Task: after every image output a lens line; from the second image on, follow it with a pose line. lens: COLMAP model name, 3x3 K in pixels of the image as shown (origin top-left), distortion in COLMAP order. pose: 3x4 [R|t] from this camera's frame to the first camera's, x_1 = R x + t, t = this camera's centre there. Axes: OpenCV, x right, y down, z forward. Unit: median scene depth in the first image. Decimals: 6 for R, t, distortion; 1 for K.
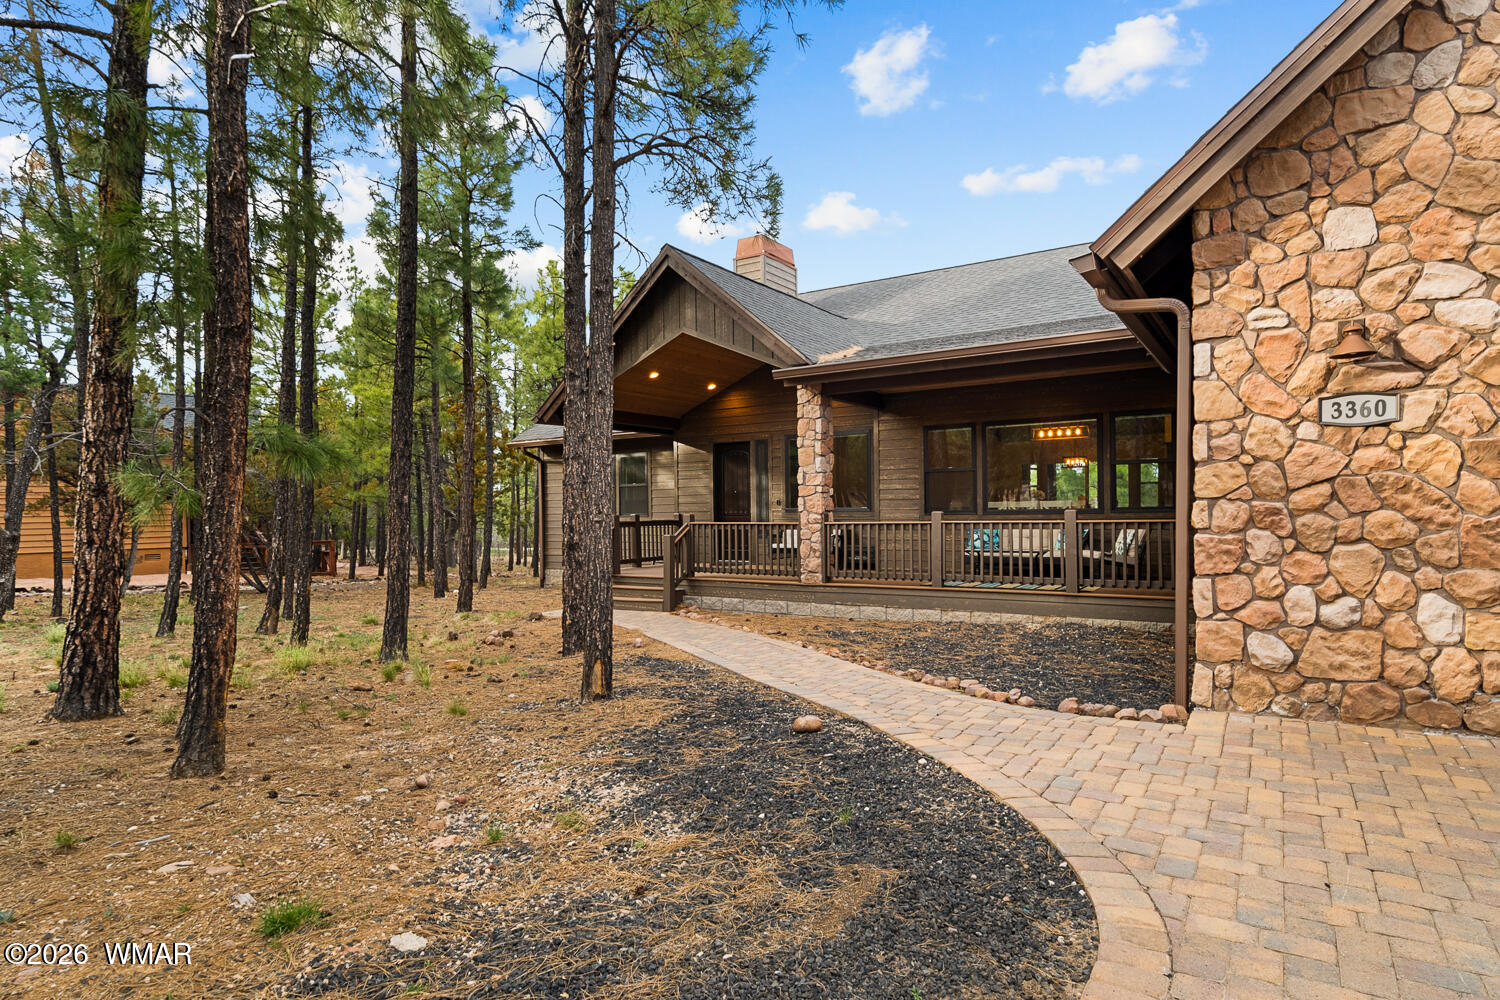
lens RADIAL K [[814.3, 0, 748.7], [0, 814.3, 505.0], [0, 0, 1]] dist [0.017367, -0.000635]
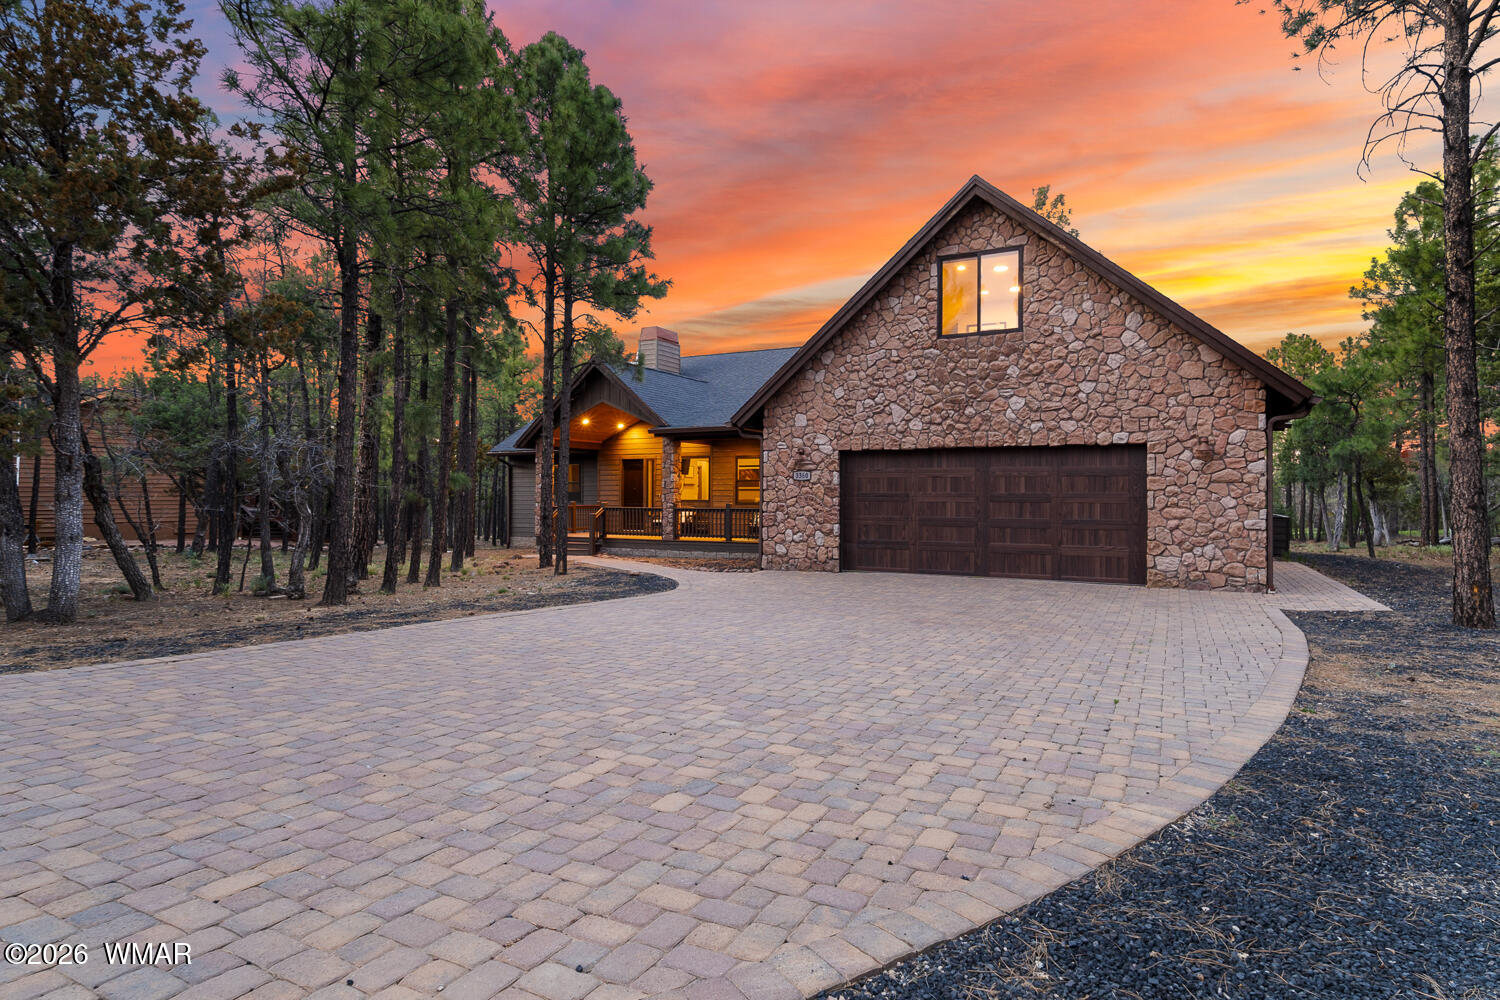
lens RADIAL K [[814.3, 0, 751.1], [0, 814.3, 496.9], [0, 0, 1]] dist [0.017367, -0.000635]
pose [[0.996141, 0.016499, 0.086204, 0.244830], [-0.017086, 0.999836, 0.006068, -0.044311], [-0.086090, -0.007518, 0.996259, -2.126111]]
